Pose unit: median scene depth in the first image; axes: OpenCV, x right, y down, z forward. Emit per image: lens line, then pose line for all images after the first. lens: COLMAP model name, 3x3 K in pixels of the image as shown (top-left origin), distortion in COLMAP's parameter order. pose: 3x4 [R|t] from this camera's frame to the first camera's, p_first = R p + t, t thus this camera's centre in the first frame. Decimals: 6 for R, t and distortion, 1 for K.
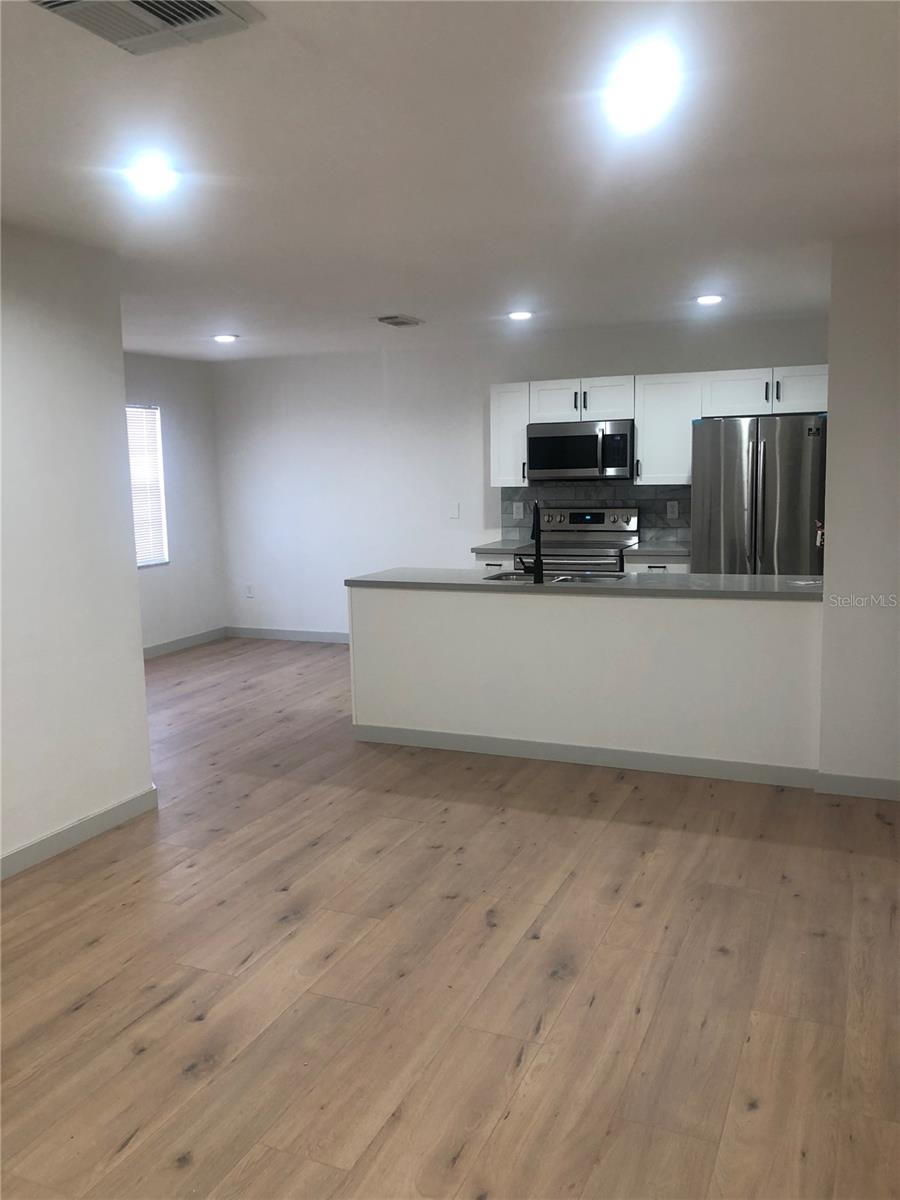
lens RADIAL K [[974.4, 0, 450.0], [0, 974.4, 600.0], [0, 0, 1]] dist [0.028042, 0.002069]
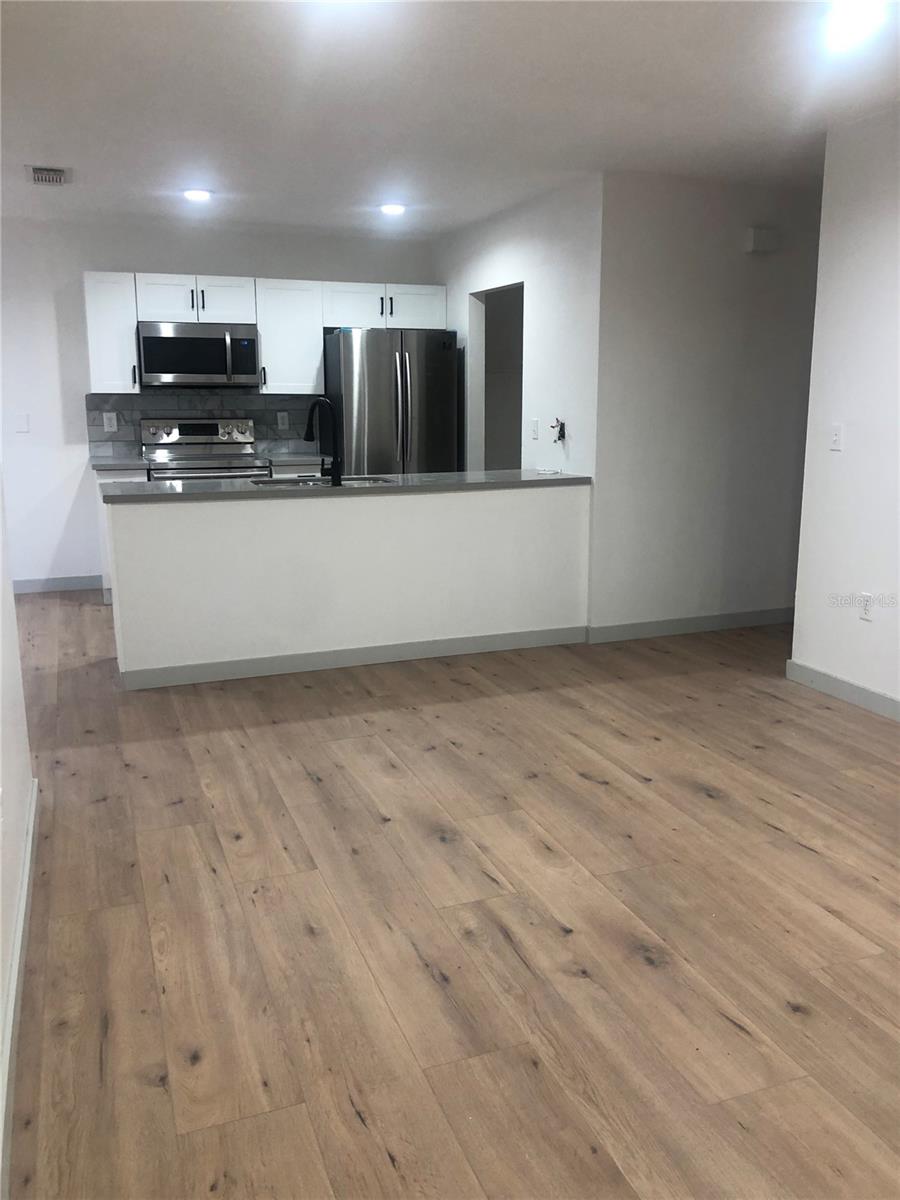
lens RADIAL K [[978.3, 0, 451.1], [0, 978.3, 582.7], [0, 0, 1]] dist [0.117432, -0.202323]
pose [[0.709483, -0.113079, 0.695592, -0.588436], [0.083730, 0.993577, 0.076119, 0.015639], [-0.699731, 0.004236, 0.714394, 0.260497]]
